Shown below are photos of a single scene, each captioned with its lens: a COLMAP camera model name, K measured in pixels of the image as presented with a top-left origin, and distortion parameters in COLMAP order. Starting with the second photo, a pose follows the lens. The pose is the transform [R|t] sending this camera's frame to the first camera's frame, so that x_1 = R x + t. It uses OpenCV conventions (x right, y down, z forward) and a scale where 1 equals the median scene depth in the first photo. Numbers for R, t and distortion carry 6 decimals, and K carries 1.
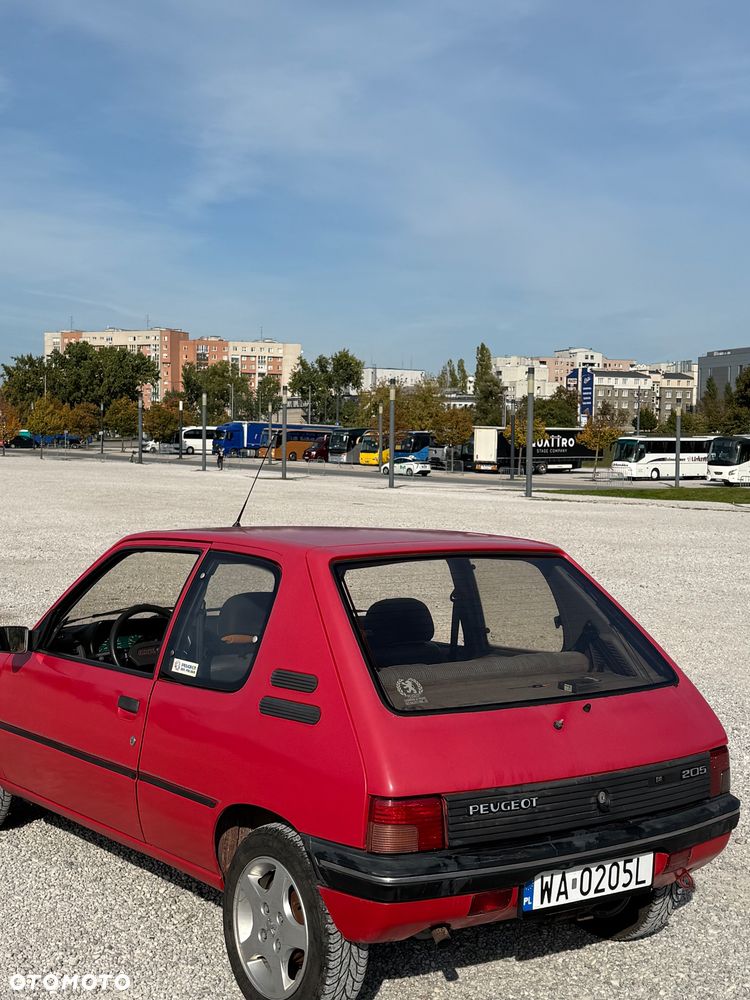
lens RADIAL K [[1328.6, 0, 355.1], [0, 1328.6, 405.7], [0, 0, 1]] dist [0.097916, 0.000000]
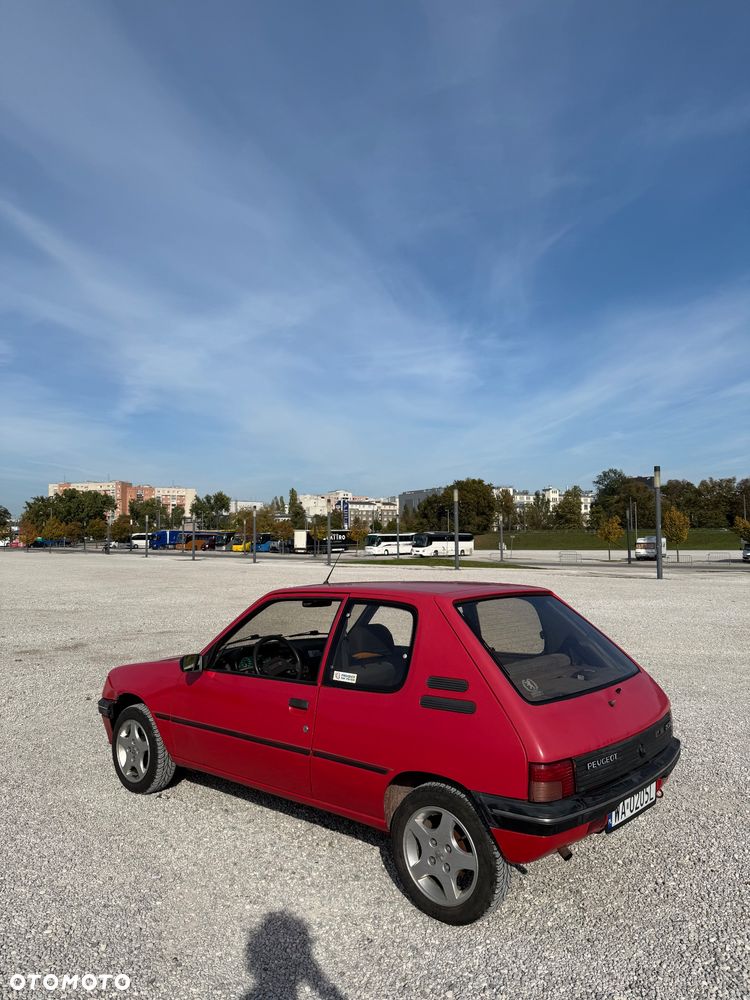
lens RADIAL K [[682.2, 0, 342.8], [0, 682.2, 473.8], [0, 0, 1]] dist [0.058056, -0.038828]
pose [[0.980674, -0.000538, 0.195648, -0.256449], [0.013922, 0.997653, -0.067041, 0.017009], [-0.195153, 0.068469, 0.978380, 0.207309]]
